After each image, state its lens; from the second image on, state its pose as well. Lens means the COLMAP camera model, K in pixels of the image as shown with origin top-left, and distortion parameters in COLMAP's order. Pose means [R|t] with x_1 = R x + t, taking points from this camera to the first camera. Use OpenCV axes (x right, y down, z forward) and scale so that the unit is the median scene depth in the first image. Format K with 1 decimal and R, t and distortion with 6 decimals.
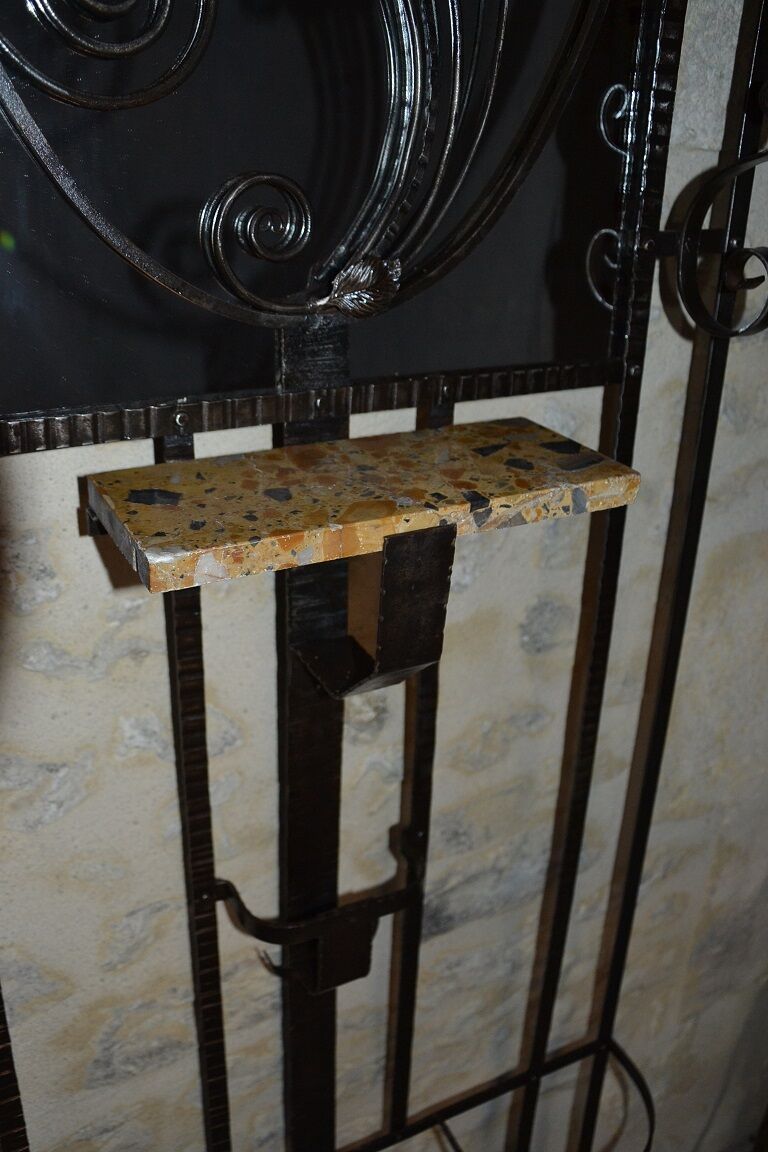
lens RADIAL K [[1001.9, 0, 371.4], [0, 1001.9, 576.3], [0, 0, 1]] dist [-0.120222, 0.147034]
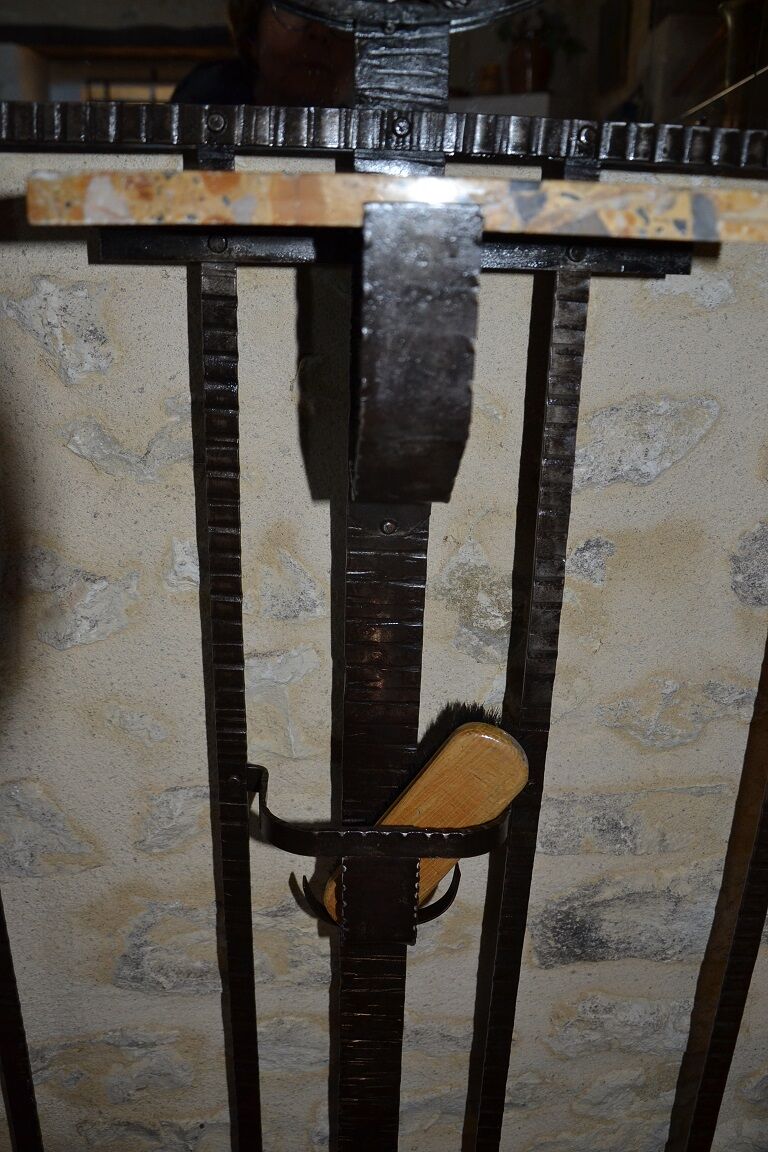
lens RADIAL K [[948.6, 0, 384.0], [0, 948.6, 576.0], [0, 0, 1]] dist [-0.140297, 0.116691]
pose [[0.907626, 0.143209, -0.394597, 0.251910], [-0.180195, 0.981913, -0.058111, 0.199637], [0.379138, 0.123848, 0.917015, 0.342574]]
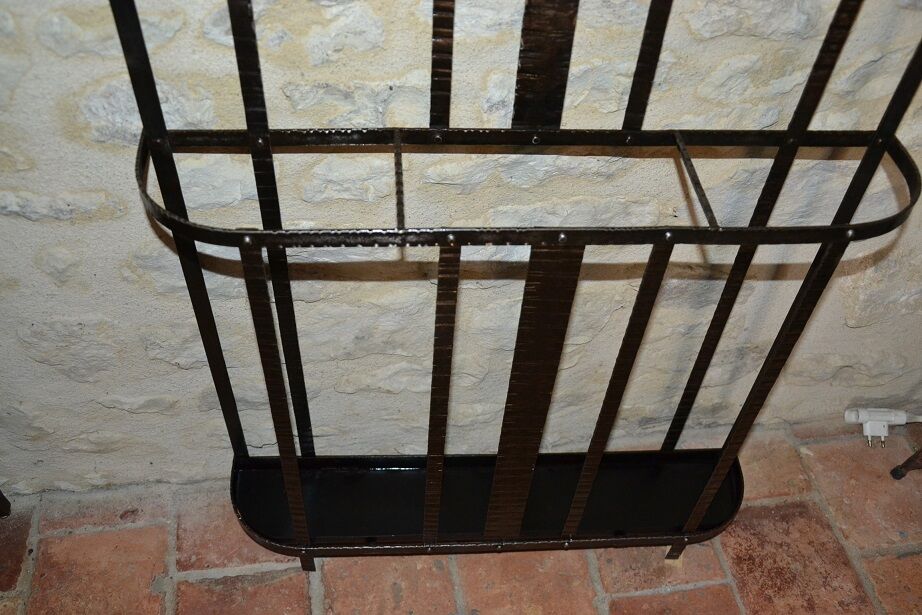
lens RADIAL K [[801.9, 0, 458.3], [0, 801.9, 302.6], [0, 0, 1]] dist [-0.120222, 0.147034]
pose [[0.925629, 0.284000, -0.250109, 0.160922], [-0.177802, 0.909794, 0.375049, 0.667022], [0.334061, -0.302686, 0.892628, 0.305884]]
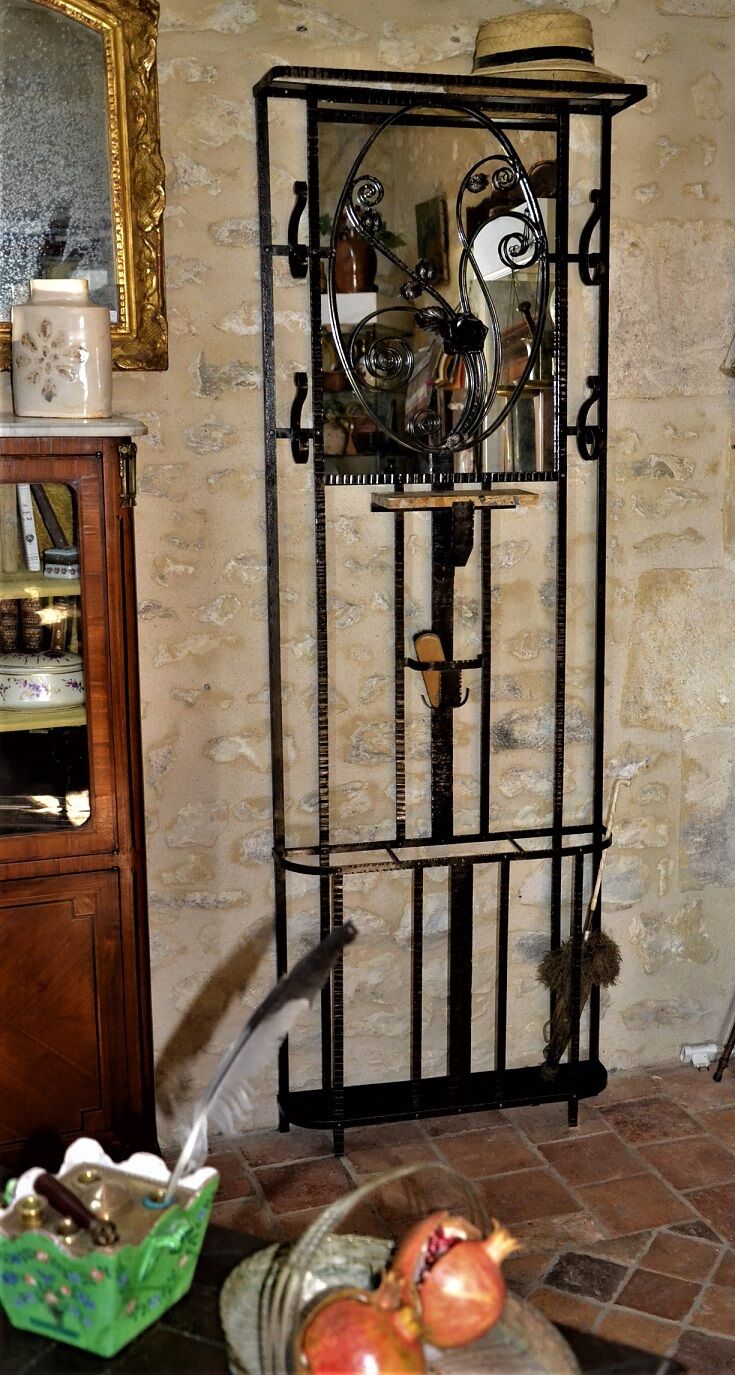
lens RADIAL K [[1538.0, 0, 455.2], [0, 1538.0, 686.4], [0, 0, 1]] dist [-0.009315, 0.204366]
pose [[0.982866, 0.008309, -0.184134, 0.830429], [-0.053144, 0.969334, -0.239933, 1.530474], [0.176494, 0.245608, 0.953167, -3.264306]]
